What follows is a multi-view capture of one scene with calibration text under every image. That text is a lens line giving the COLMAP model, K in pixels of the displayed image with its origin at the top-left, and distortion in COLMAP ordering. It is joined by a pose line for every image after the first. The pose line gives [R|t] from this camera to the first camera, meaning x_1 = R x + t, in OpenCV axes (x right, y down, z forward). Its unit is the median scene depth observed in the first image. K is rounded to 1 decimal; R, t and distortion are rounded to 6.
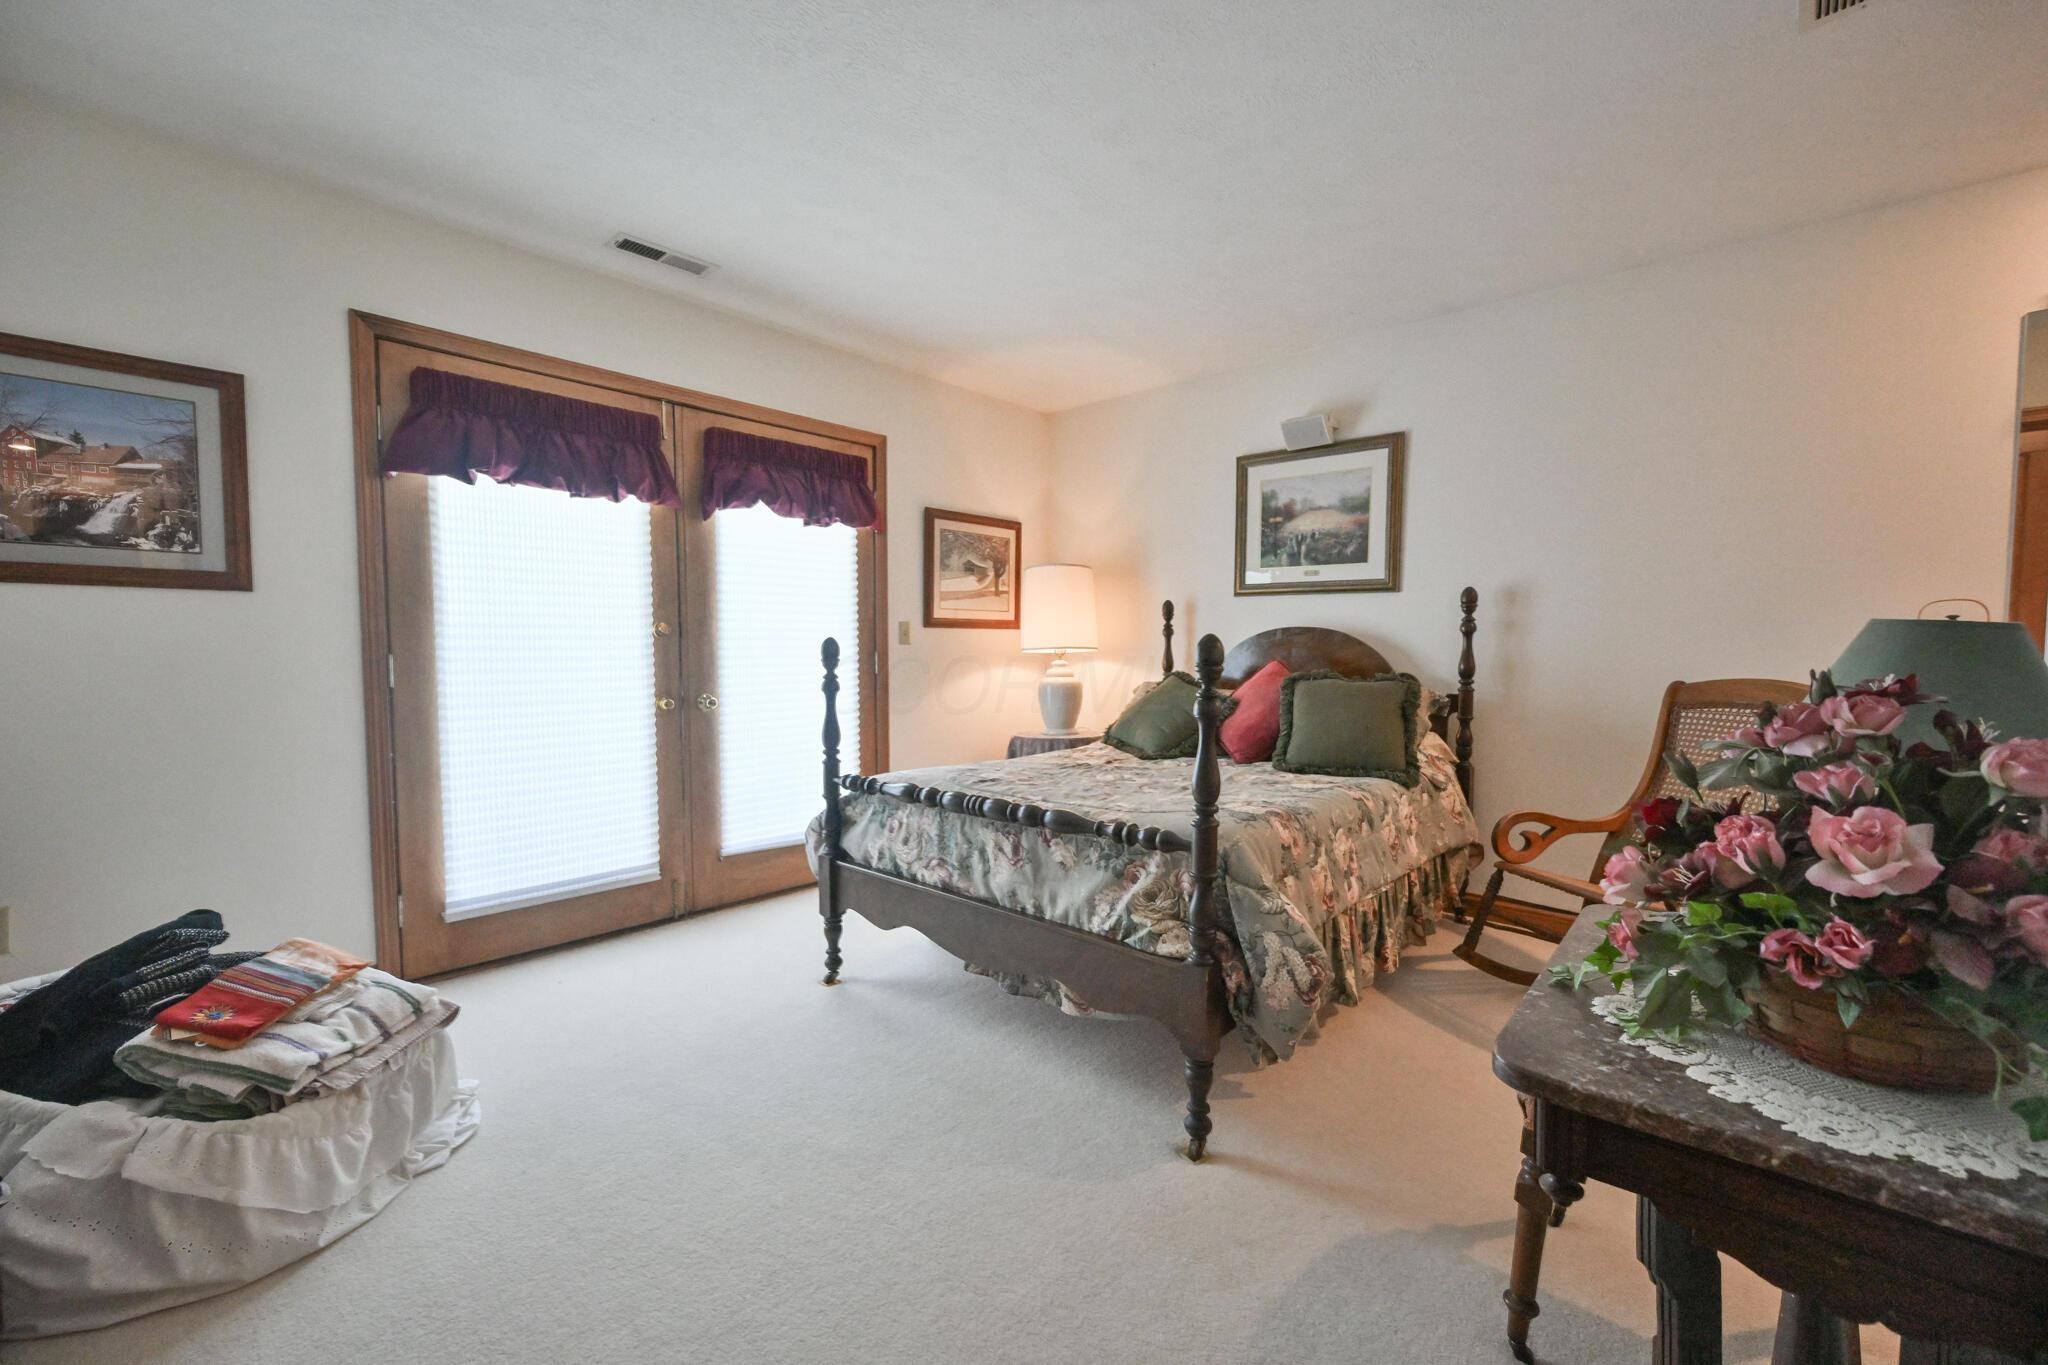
lens RADIAL K [[814.7, 0, 1024.0], [0, 814.7, 682.5], [0, 0, 1]] dist [-0.009287, 0.000038]
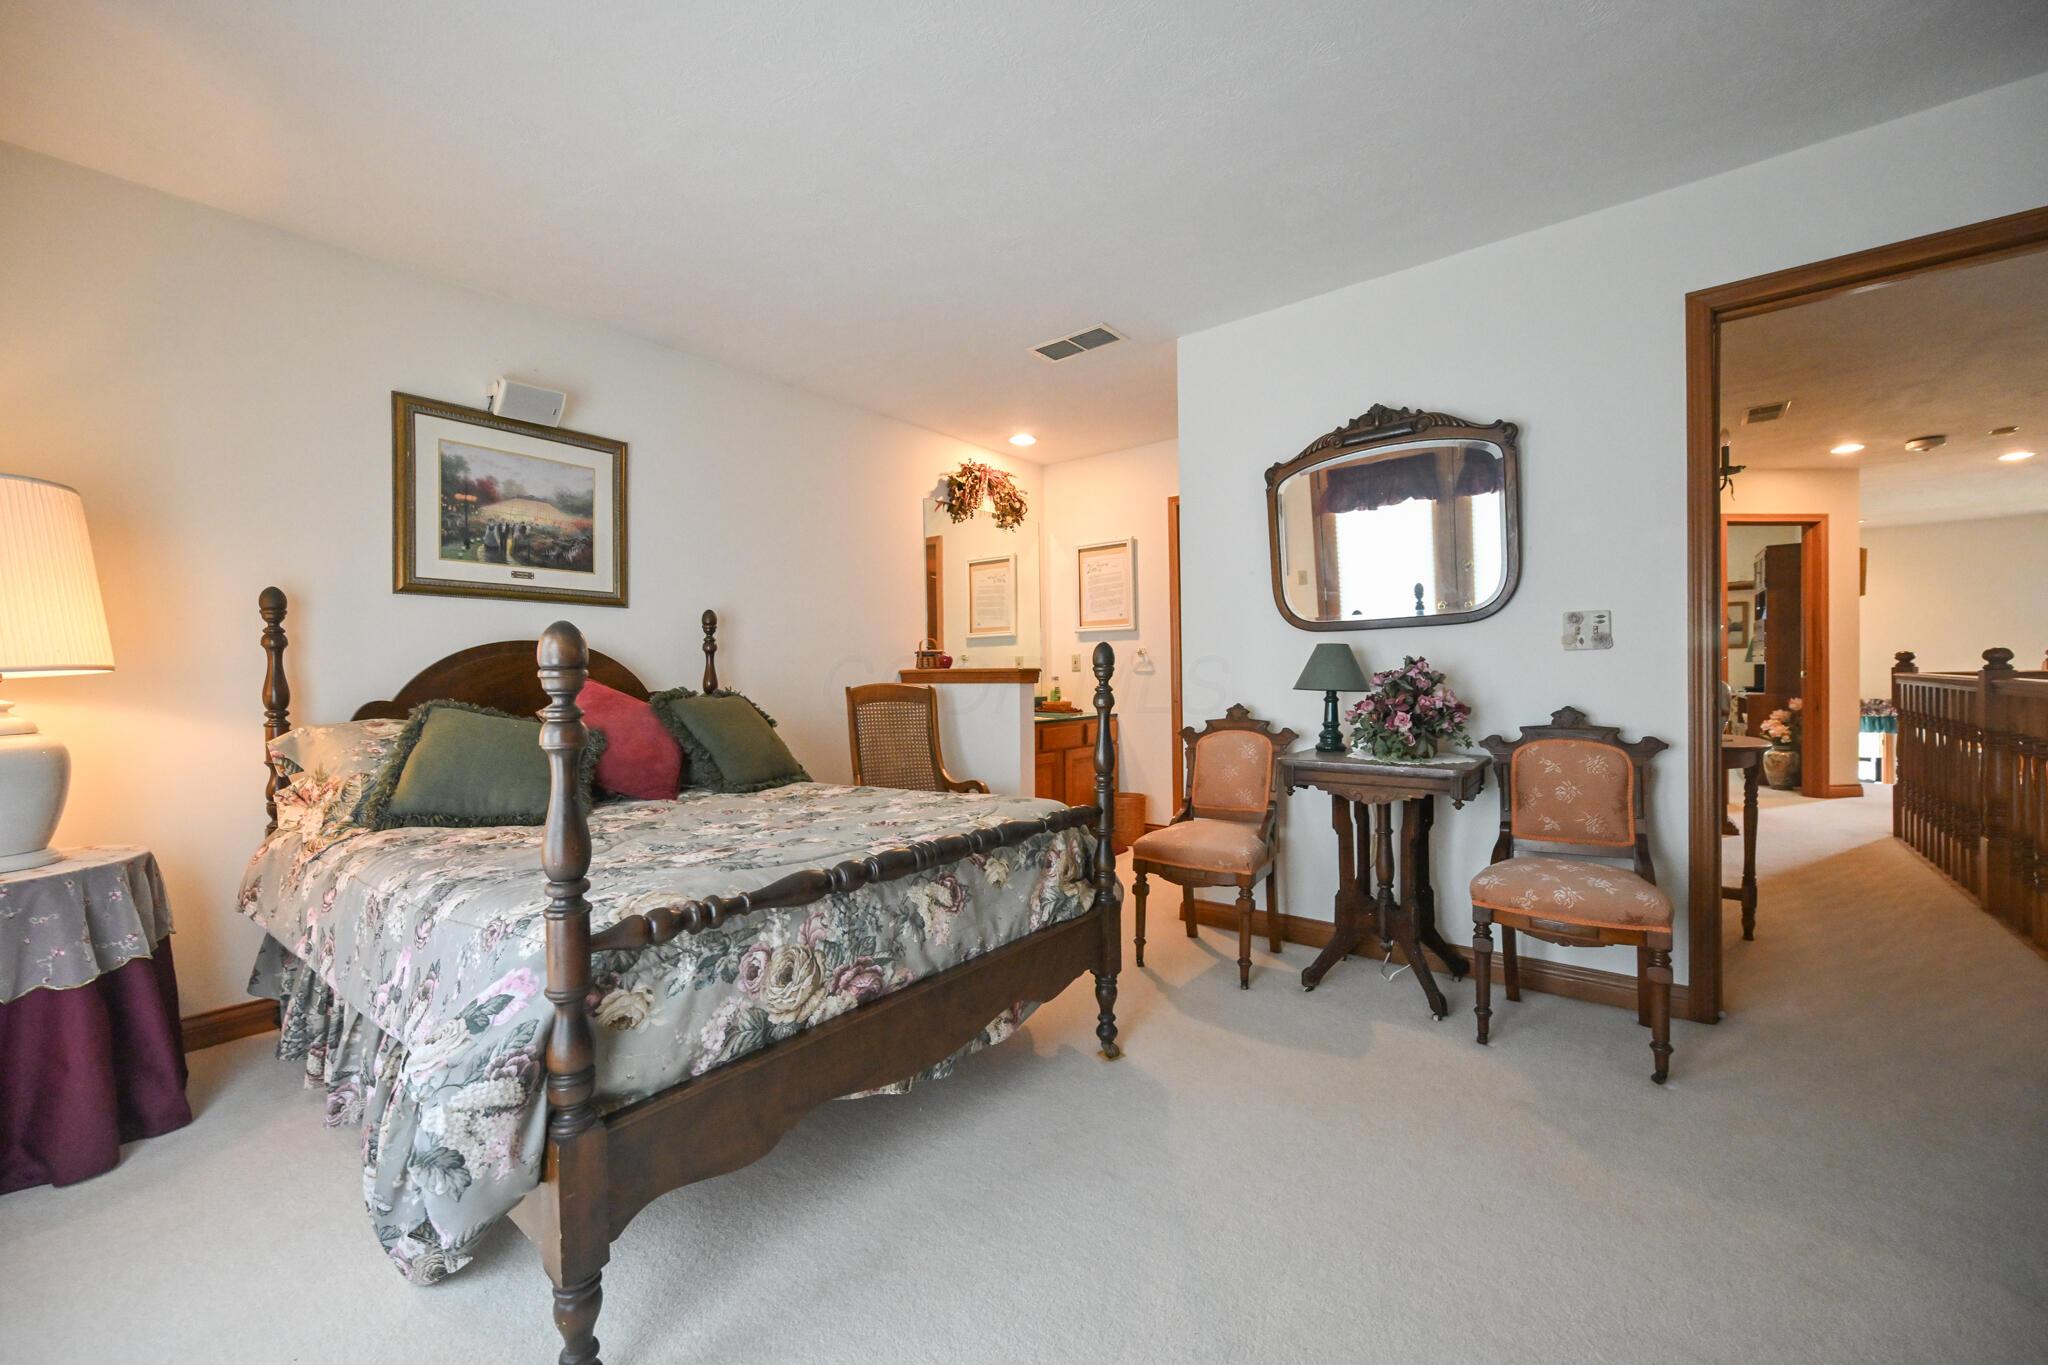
lens RADIAL K [[834.7, 0, 1013.9], [0, 834.7, 686.9], [0, 0, 1]] dist [-0.000524, 0.000003]
pose [[-0.062064, -0.018164, 0.997907, -0.550628], [0.062710, 0.997788, 0.022062, -0.012948], [-0.996100, 0.063947, -0.060788, 0.623193]]
